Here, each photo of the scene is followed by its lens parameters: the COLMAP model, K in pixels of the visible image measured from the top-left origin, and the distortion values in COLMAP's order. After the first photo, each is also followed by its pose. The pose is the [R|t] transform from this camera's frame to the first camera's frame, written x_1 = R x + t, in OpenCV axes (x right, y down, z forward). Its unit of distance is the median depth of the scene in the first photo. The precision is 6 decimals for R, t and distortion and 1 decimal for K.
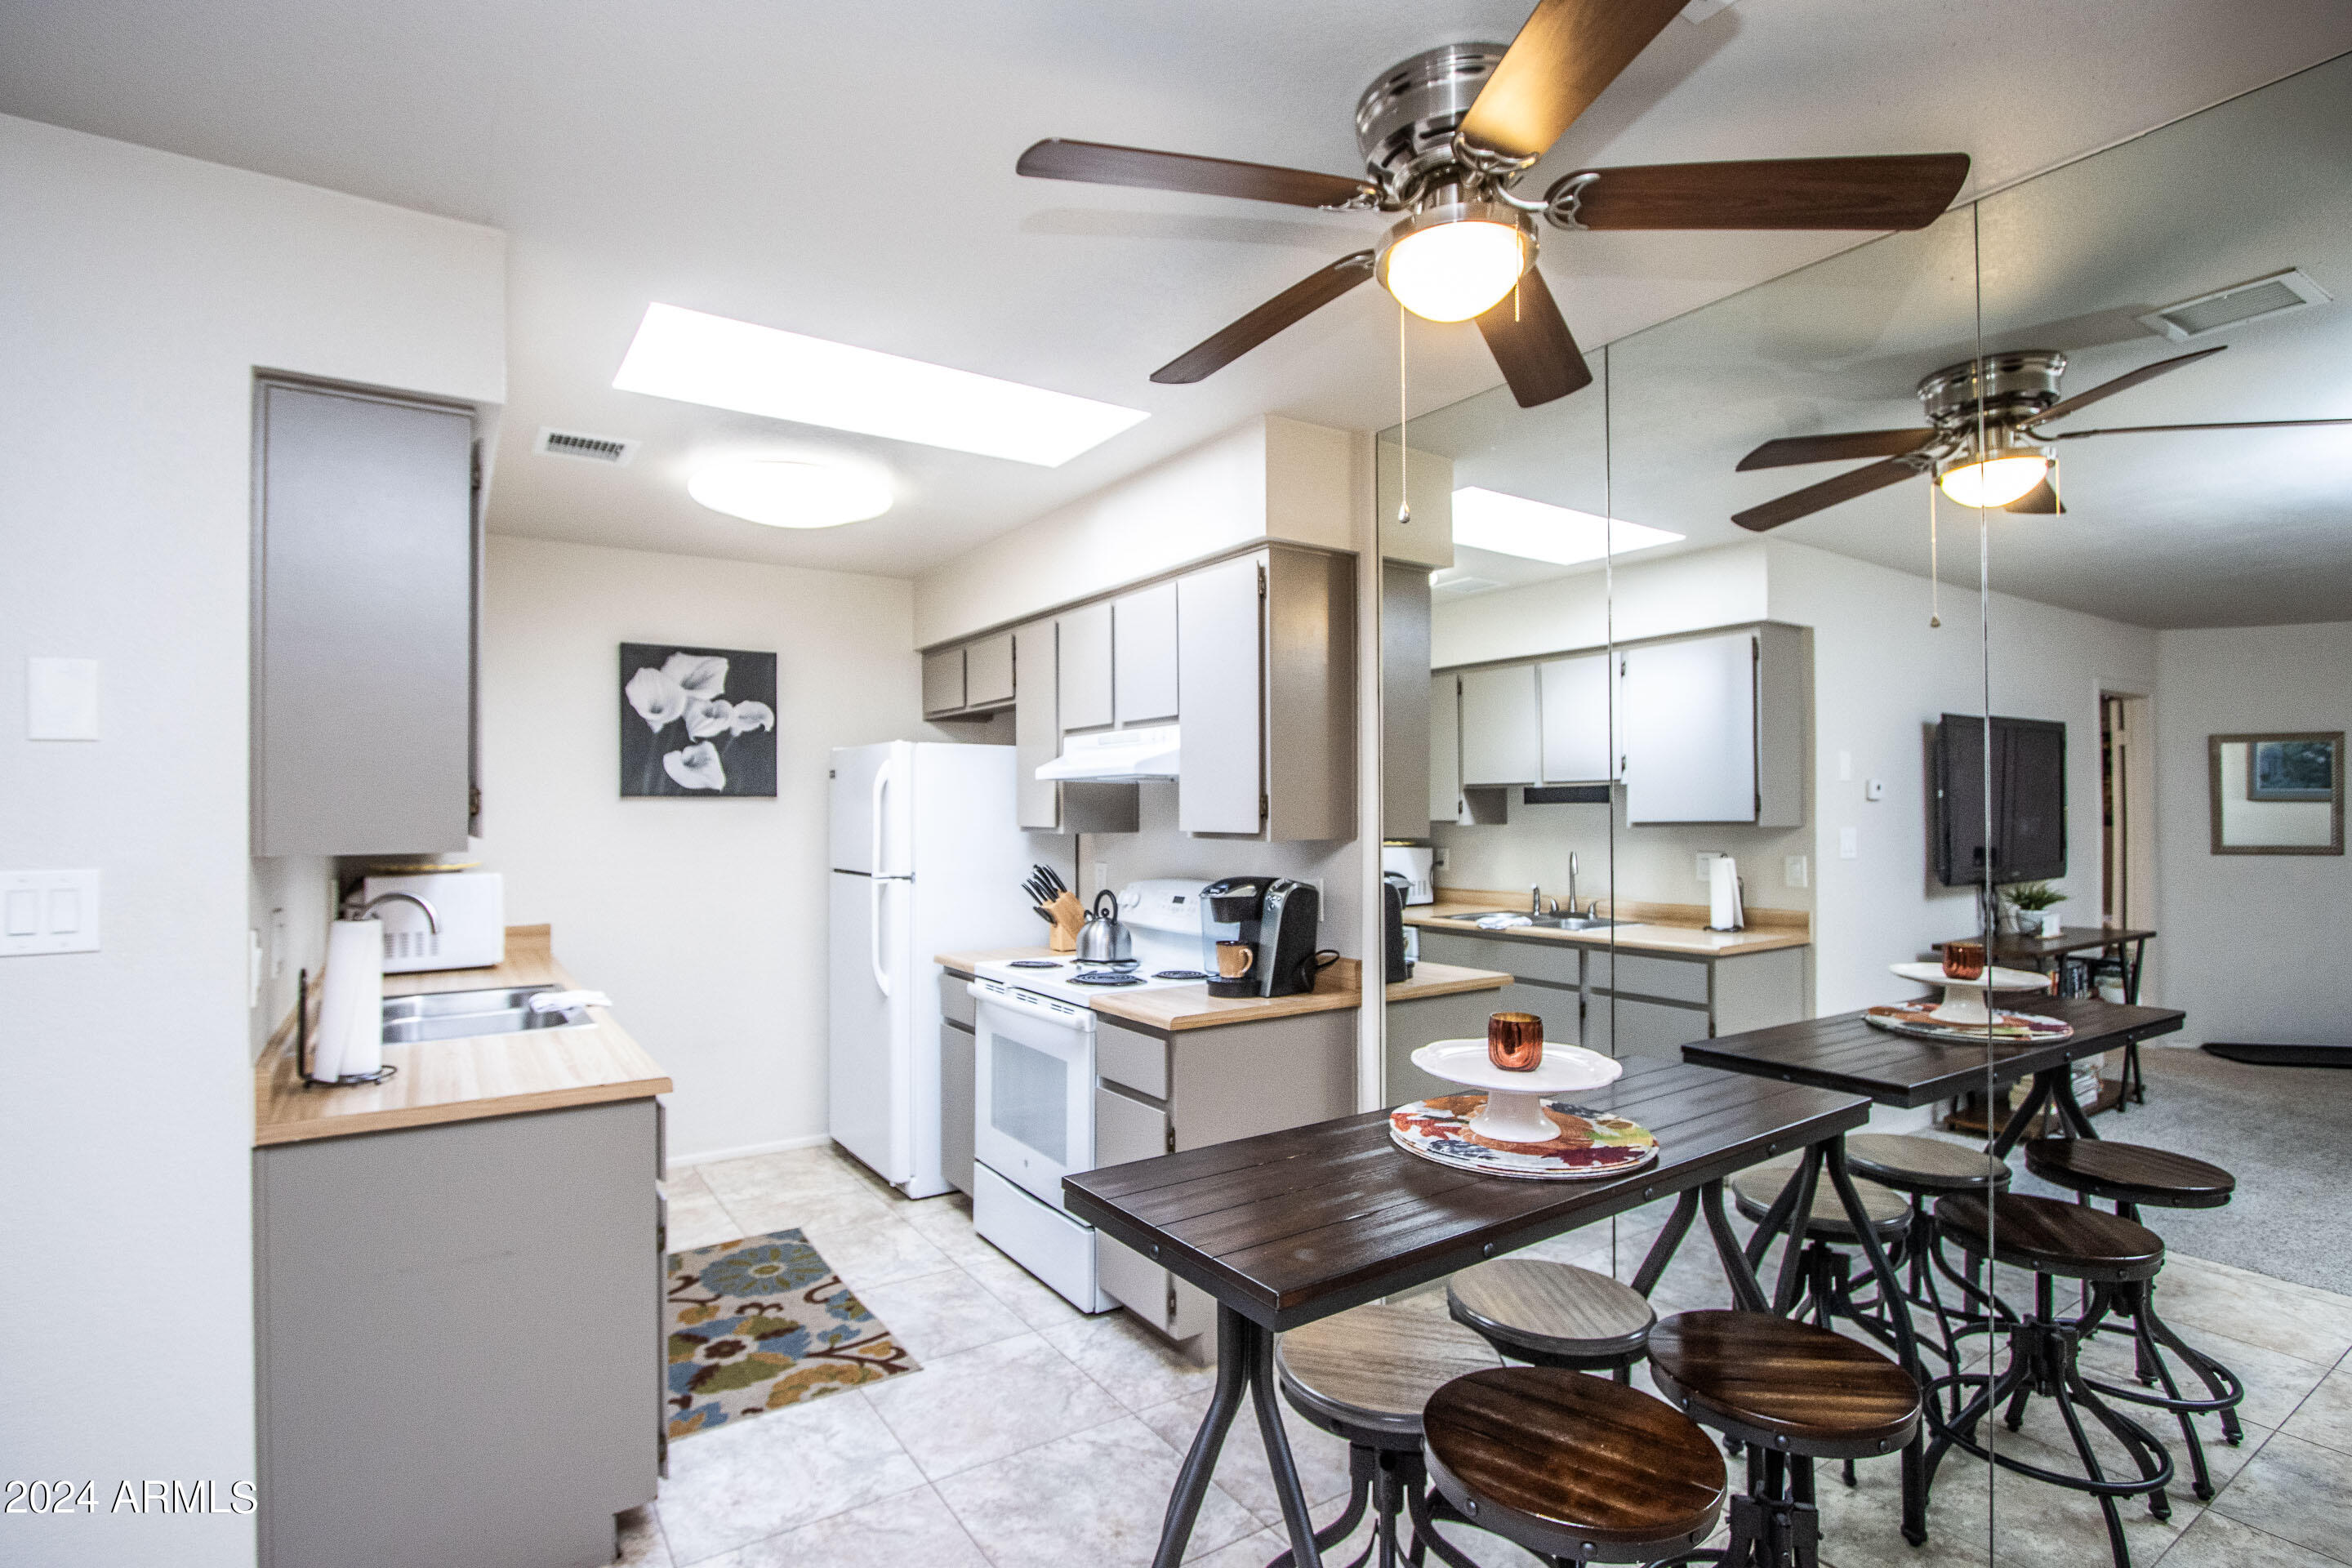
lens RADIAL K [[1131.7, 0, 1165.8], [0, 1131.7, 796.4], [0, 0, 1]] dist [-0.010656, 0.000656]
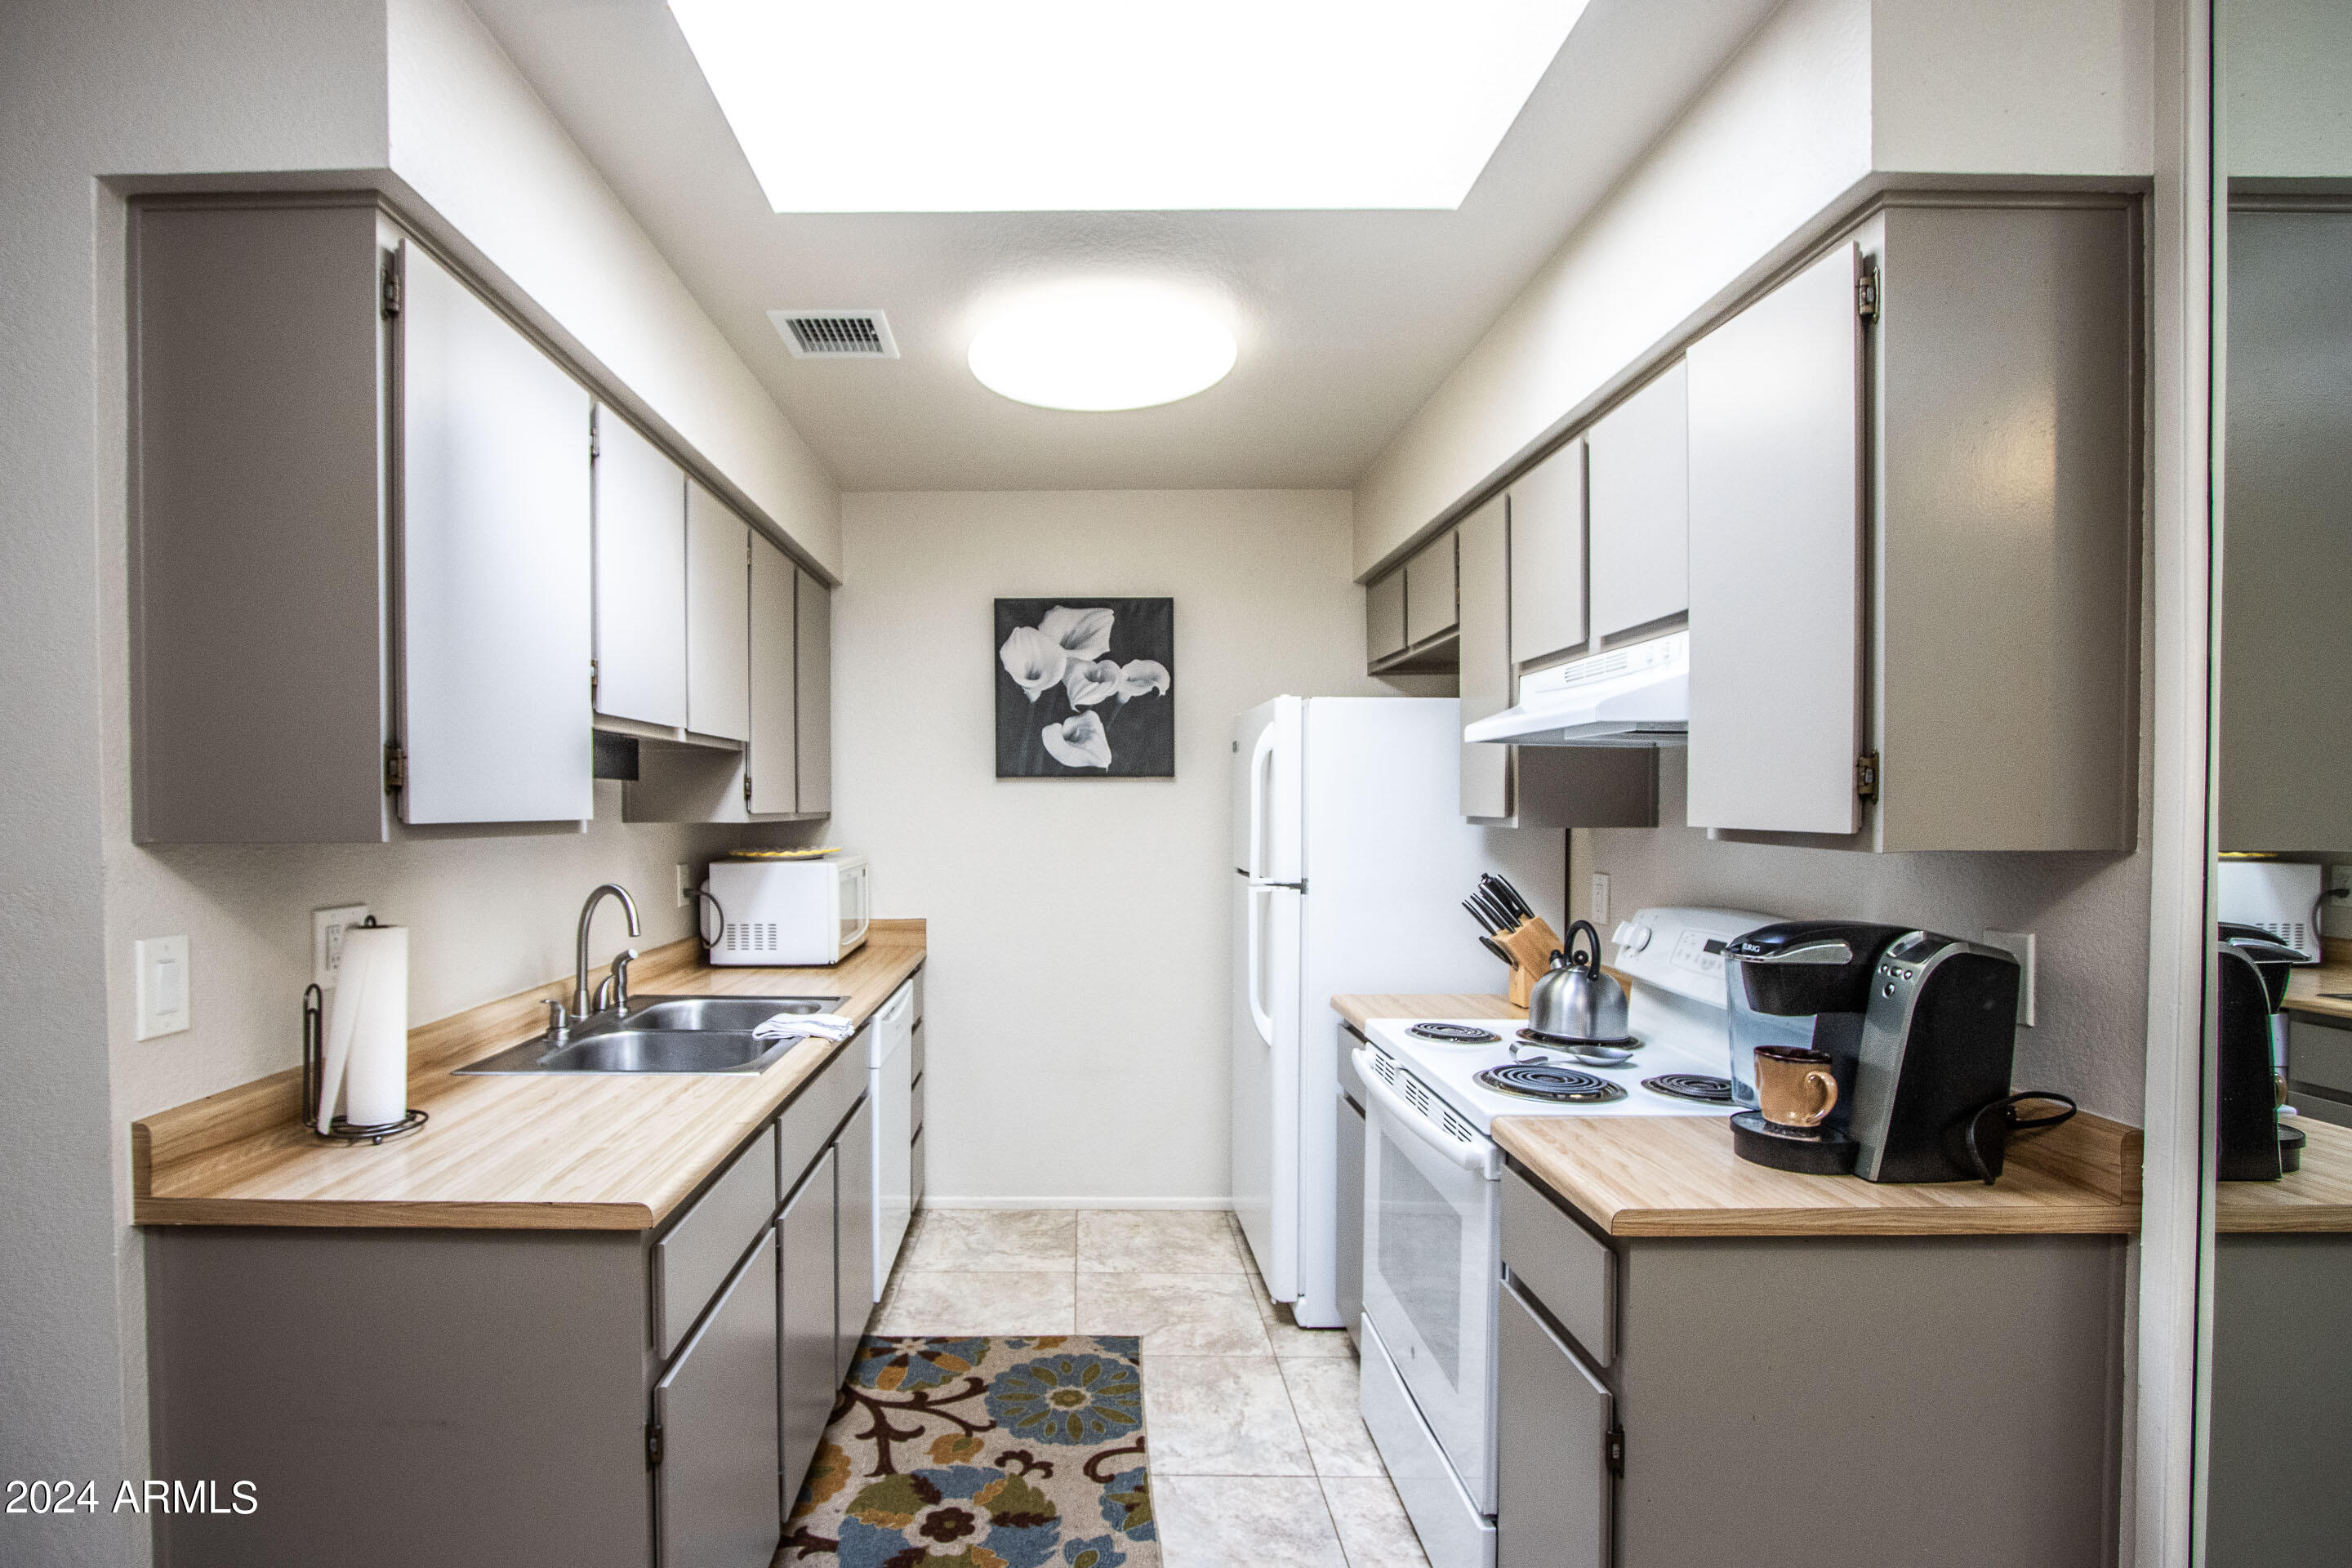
lens RADIAL K [[1138.9, 0, 1064.4], [0, 1138.9, 819.4], [0, 0, 1]] dist [-0.003682, -0.000014]
pose [[0.827885, 0.013107, -0.560744, 0.062373], [0.003007, 0.999609, 0.027804, 0.010108], [0.560889, -0.024705, 0.827522, 0.351526]]
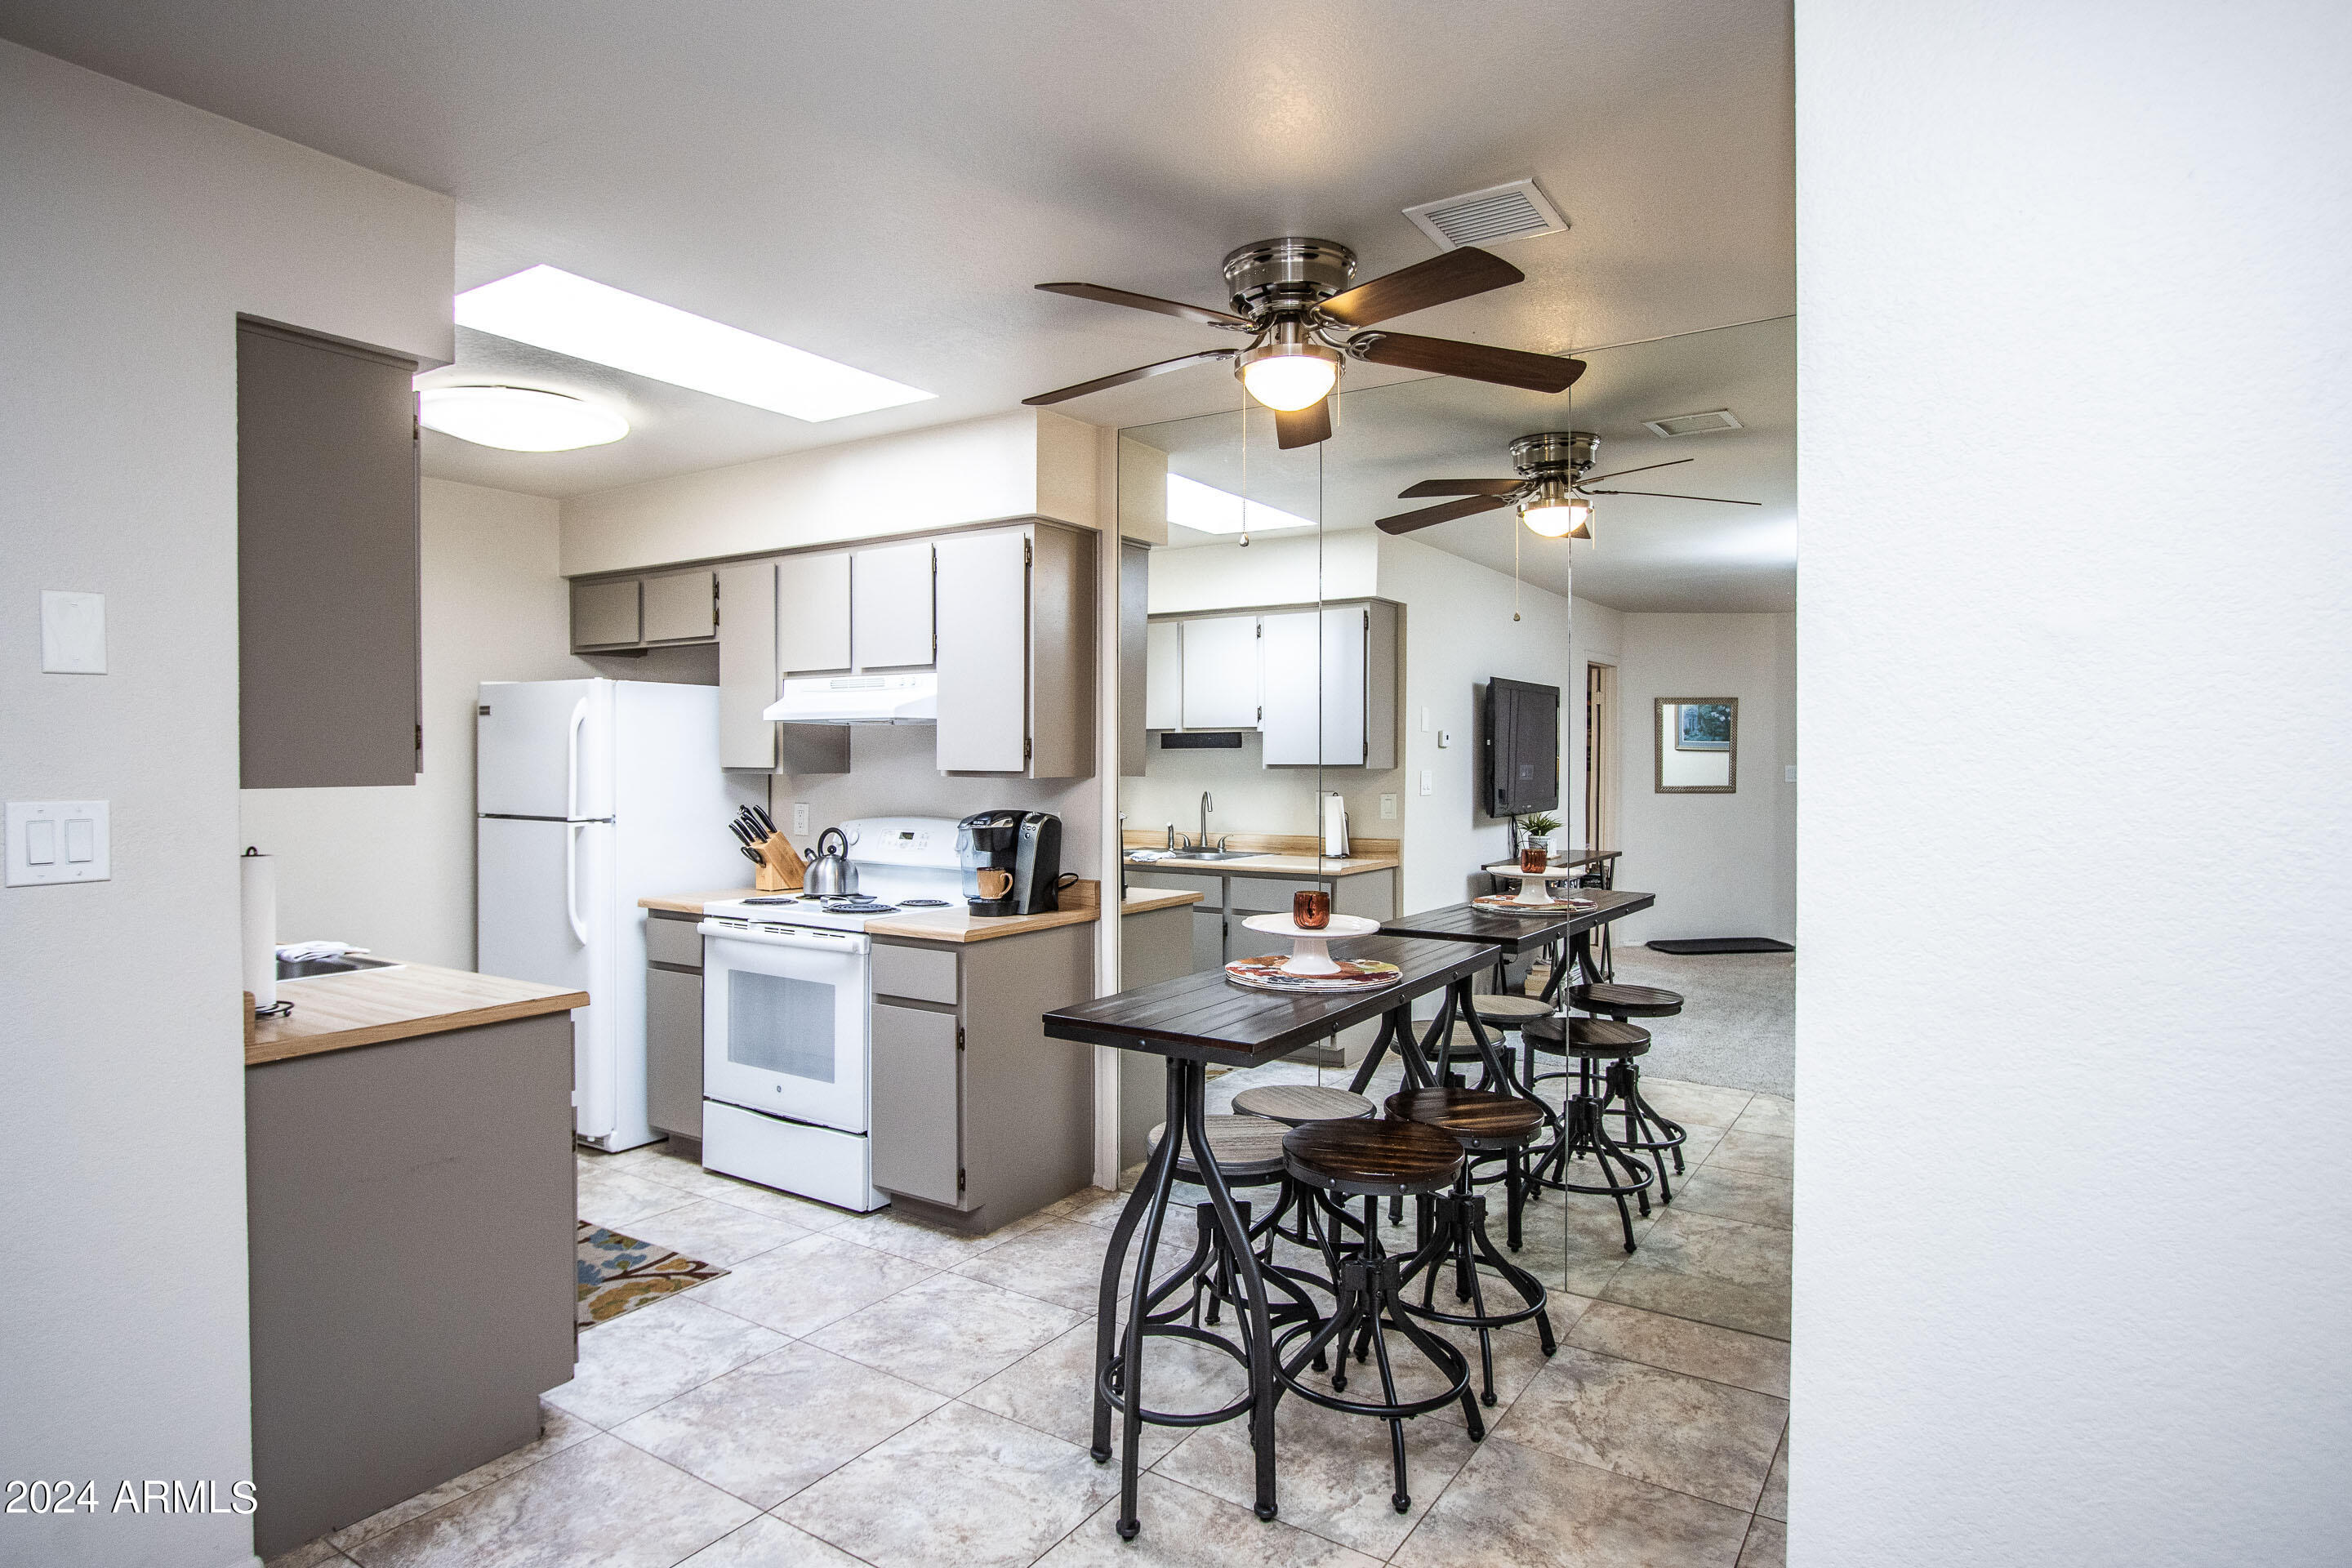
lens RADIAL K [[1288.7, 0, 1172.2], [0, 1288.7, 768.7], [0, 0, 1]] dist [0.000706, -0.000158]
pose [[0.920016, 0.000306, 0.391881, -0.240162], [-0.008884, 0.999759, 0.020075, 0.001686], [-0.391780, -0.021950, 0.919797, -0.215134]]
